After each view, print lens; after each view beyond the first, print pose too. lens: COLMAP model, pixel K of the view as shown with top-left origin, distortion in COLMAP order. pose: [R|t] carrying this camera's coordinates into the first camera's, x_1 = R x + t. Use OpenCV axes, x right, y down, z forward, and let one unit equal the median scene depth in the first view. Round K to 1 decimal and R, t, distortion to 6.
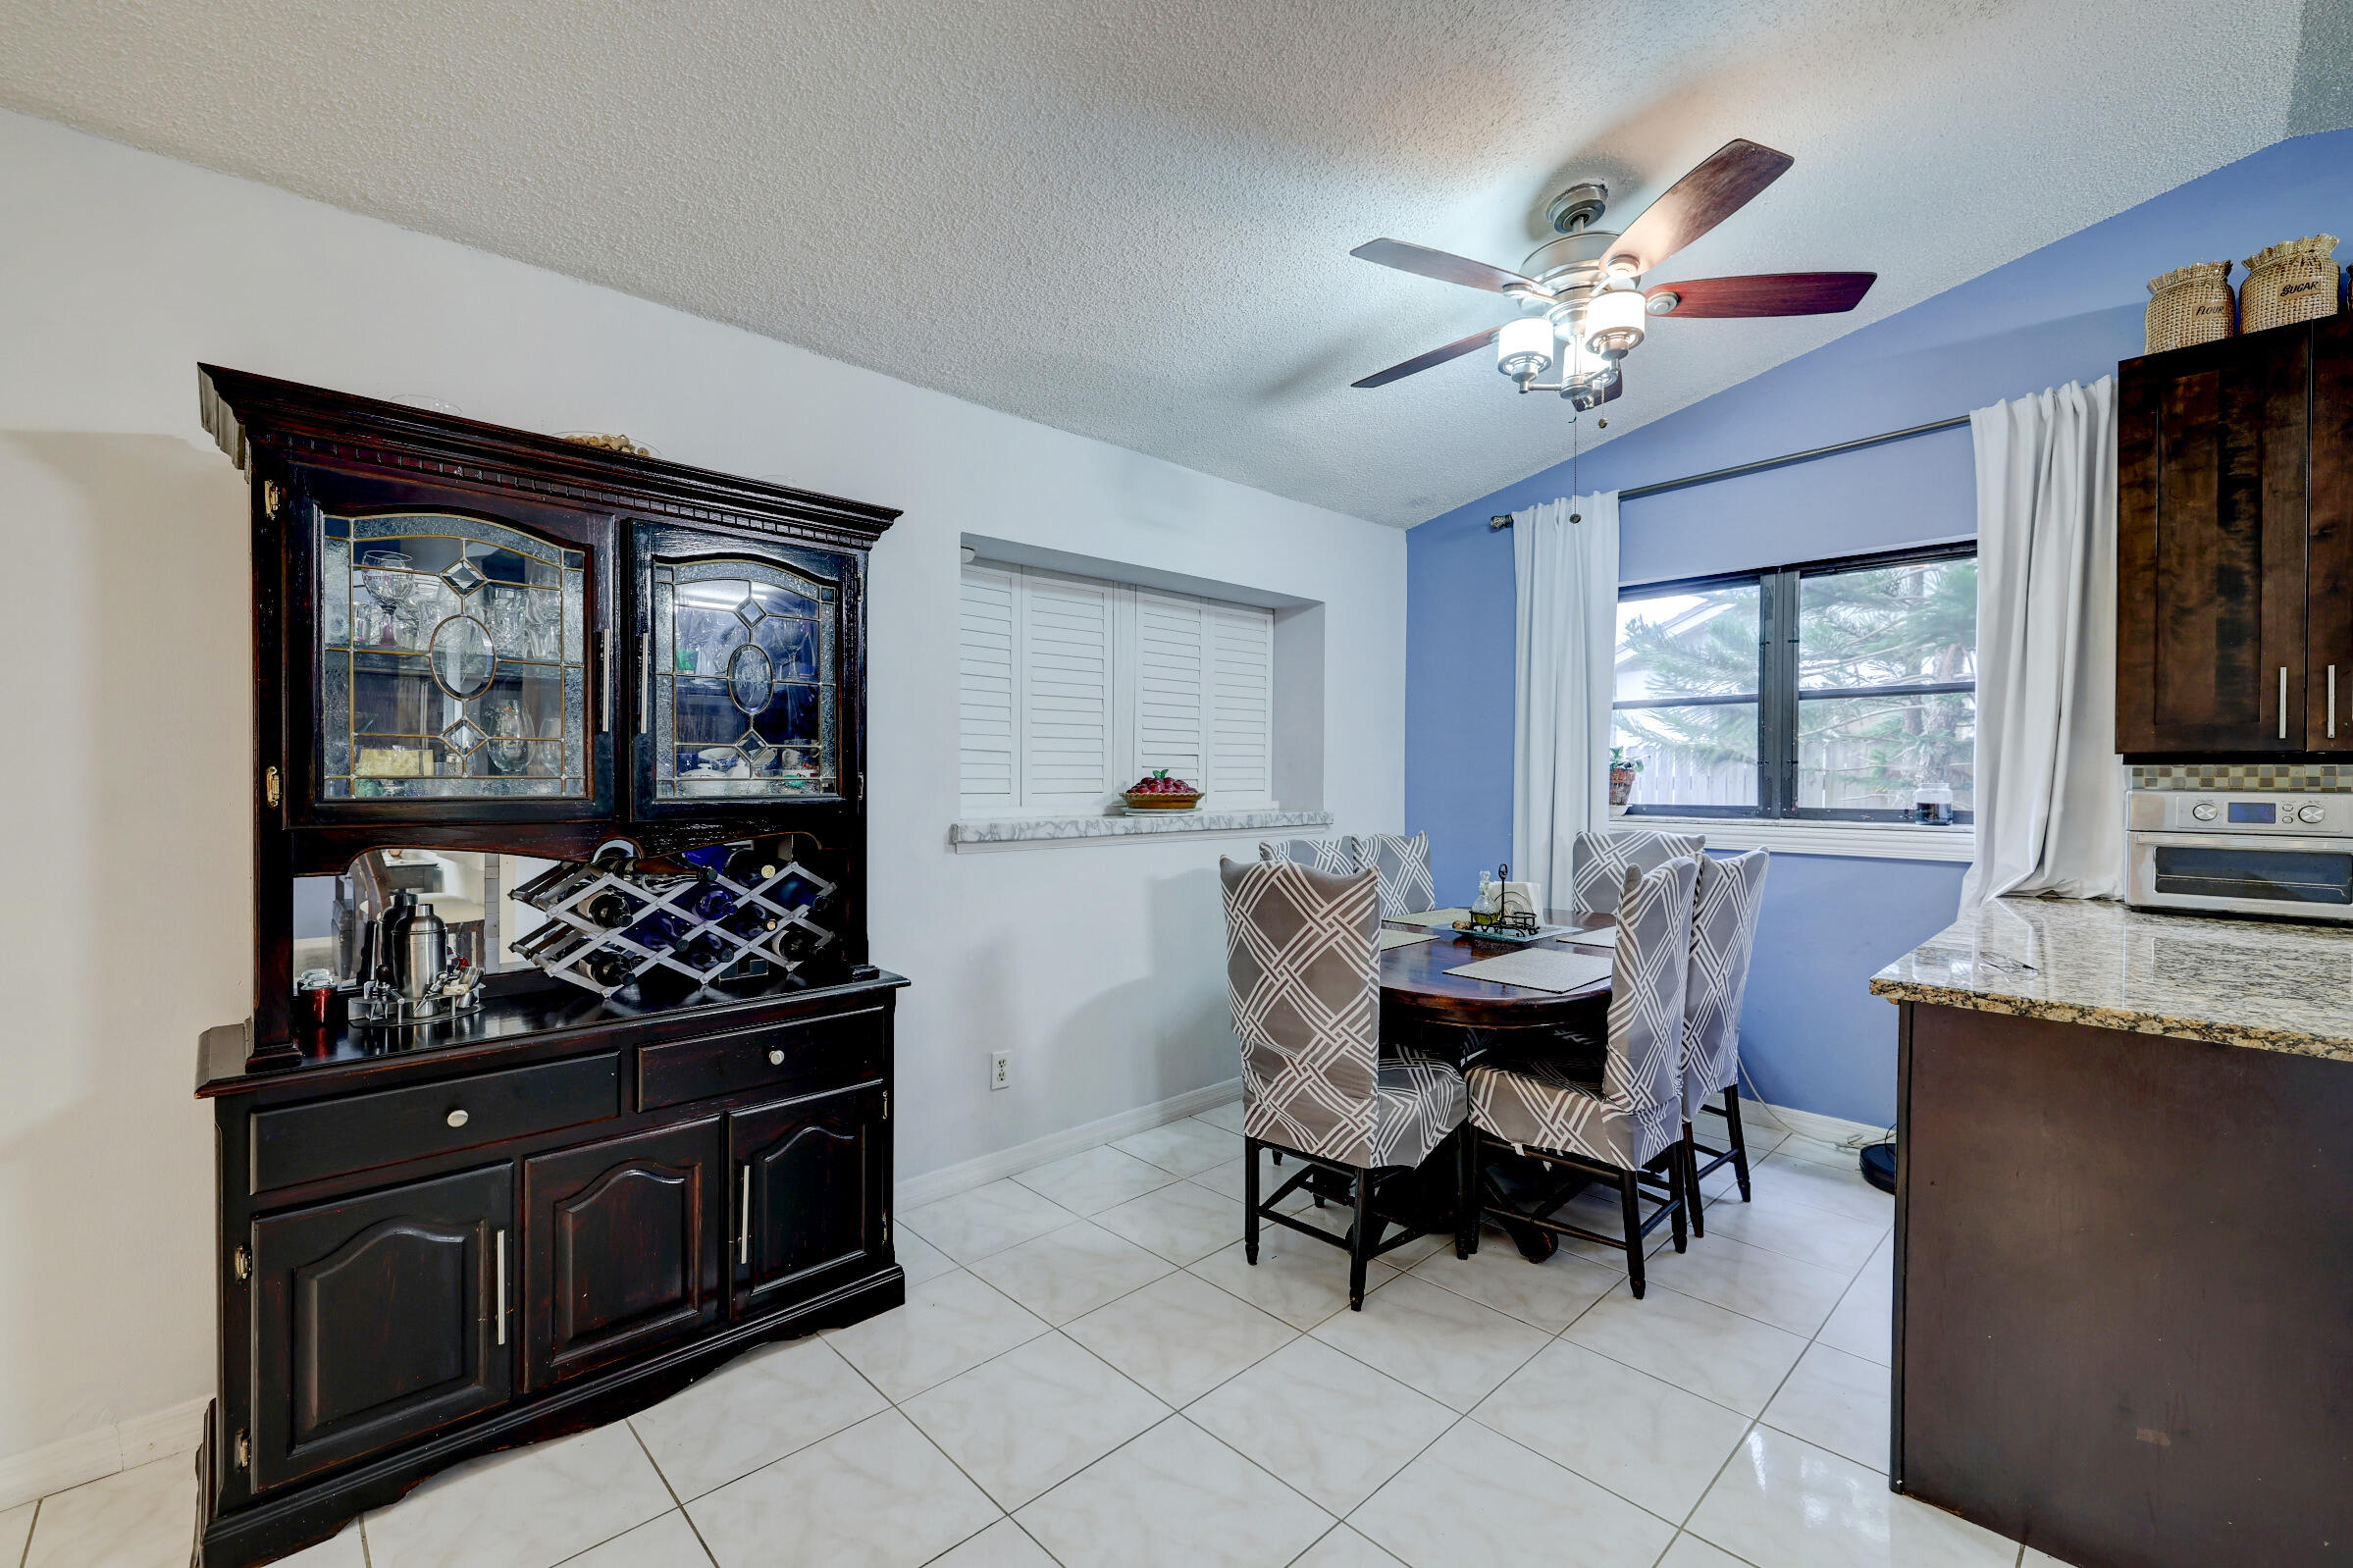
lens RADIAL K [[979.2, 0, 1175.6], [0, 979.2, 783.5], [0, 0, 1]] dist [-0.002328, -0.000318]
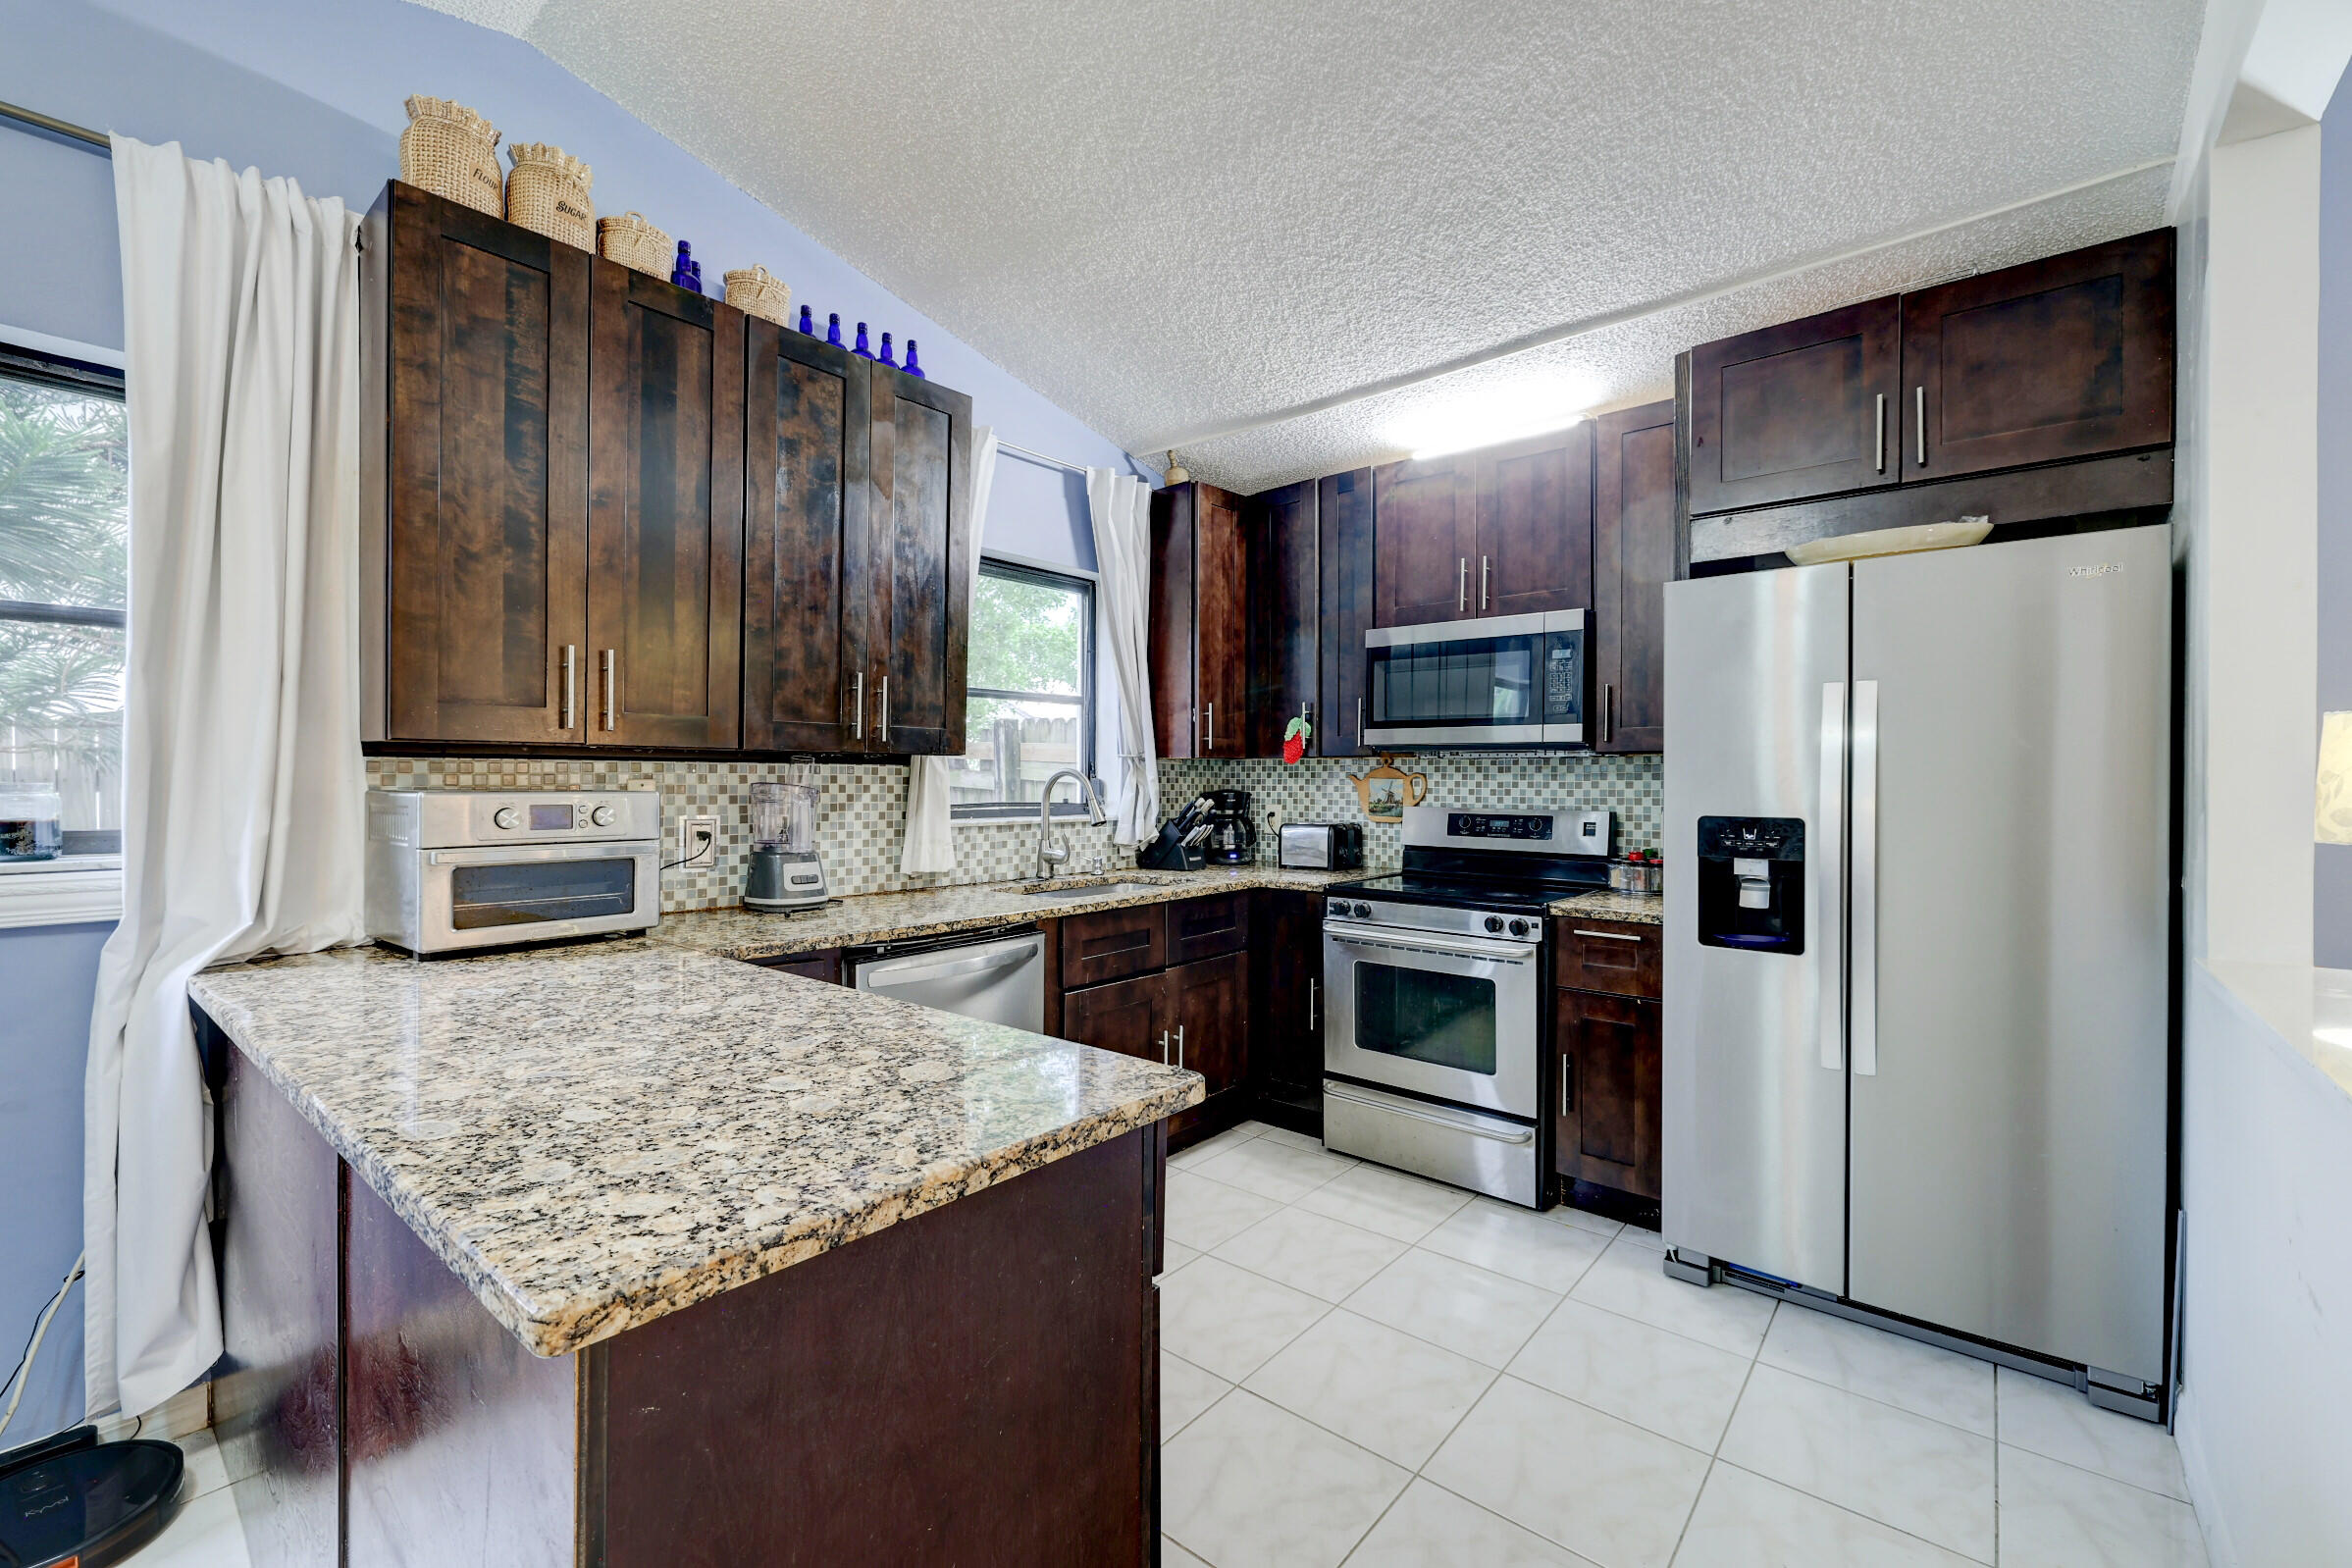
lens RADIAL K [[978.8, 0, 1170.5], [0, 978.8, 784.9], [0, 0, 1]] dist [-0.002328, -0.000318]
pose [[-0.104106, -0.008224, 0.994532, 0.217606], [0.004925, 0.999949, 0.008785, -0.001606], [-0.994554, 0.005813, -0.104060, 0.541365]]
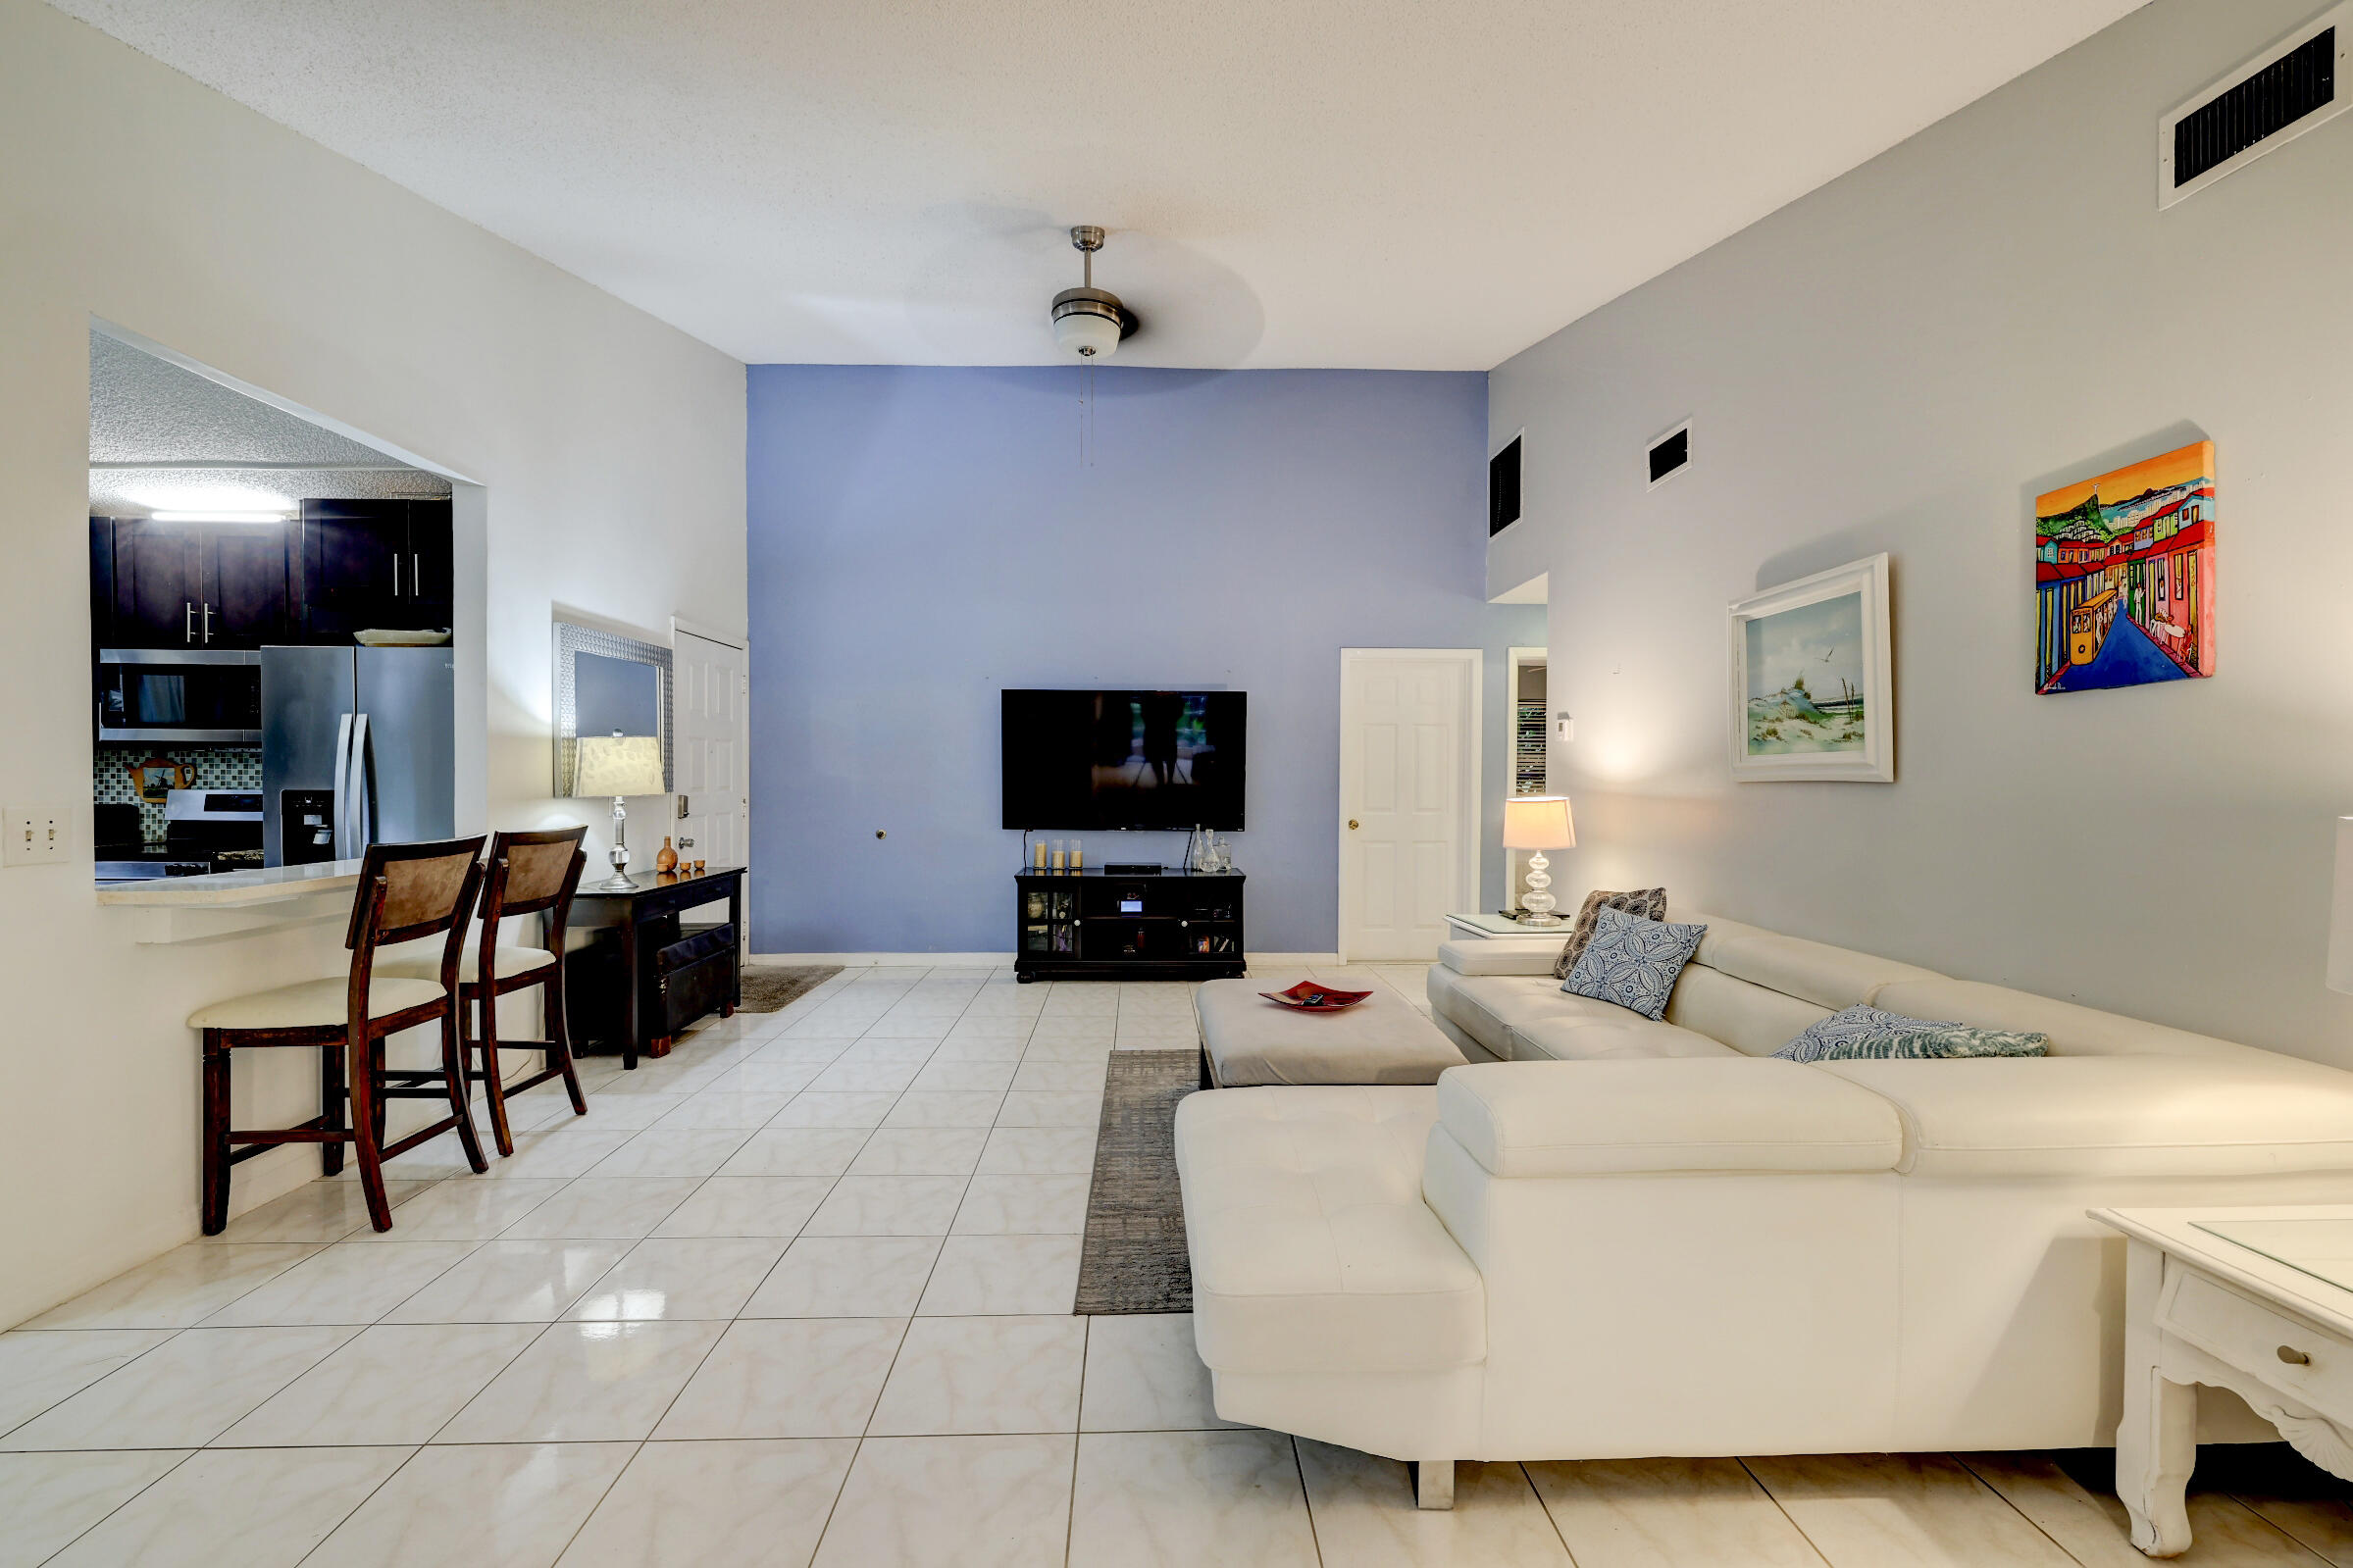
lens RADIAL K [[979.1, 0, 1174.0], [0, 979.1, 794.3], [0, 0, 1]] dist [-0.002328, -0.000318]
pose [[-0.743970, -0.019294, 0.667934, -1.012766], [0.001138, 0.999545, 0.030141, 0.000539], [-0.668212, 0.023184, -0.743610, 0.143399]]
